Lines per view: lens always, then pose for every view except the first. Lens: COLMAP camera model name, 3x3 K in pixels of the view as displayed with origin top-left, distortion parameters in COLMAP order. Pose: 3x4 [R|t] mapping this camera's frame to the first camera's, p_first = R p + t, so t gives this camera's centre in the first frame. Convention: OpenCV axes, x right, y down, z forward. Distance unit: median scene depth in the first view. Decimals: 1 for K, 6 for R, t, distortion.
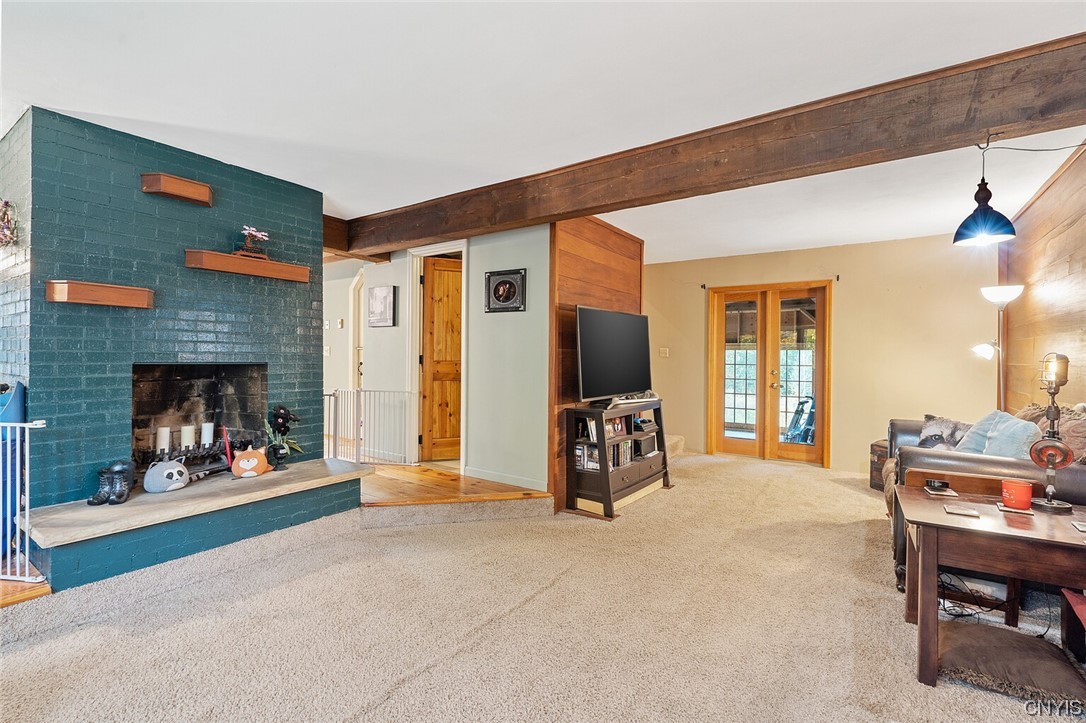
lens RADIAL K [[492.6, 0, 543.0], [0, 492.6, 361.5], [0, 0, 1]] dist [0.000231, 0.000902]
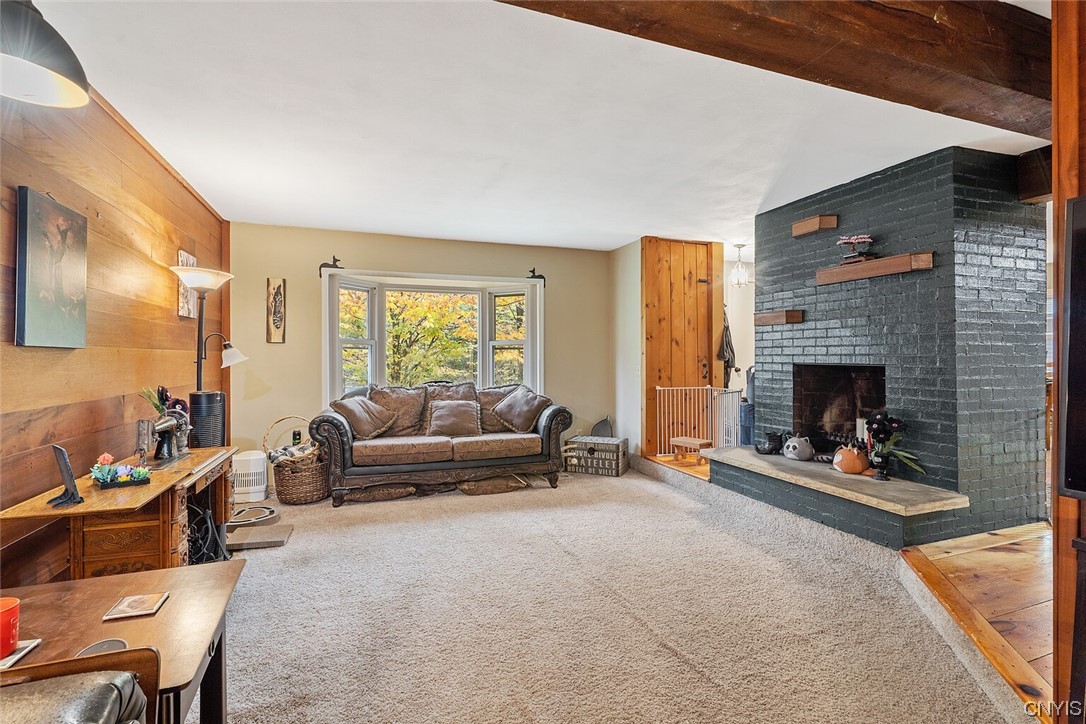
lens RADIAL K [[500.4, 0, 545.3], [0, 500.4, 354.0], [0, 0, 1]] dist [0.001058, 0.001019]
pose [[-0.569361, -0.010193, -0.822025, 0.664040], [-0.013289, 0.999907, -0.003194, -0.007273], [0.821980, 0.009105, -0.569443, 1.095663]]
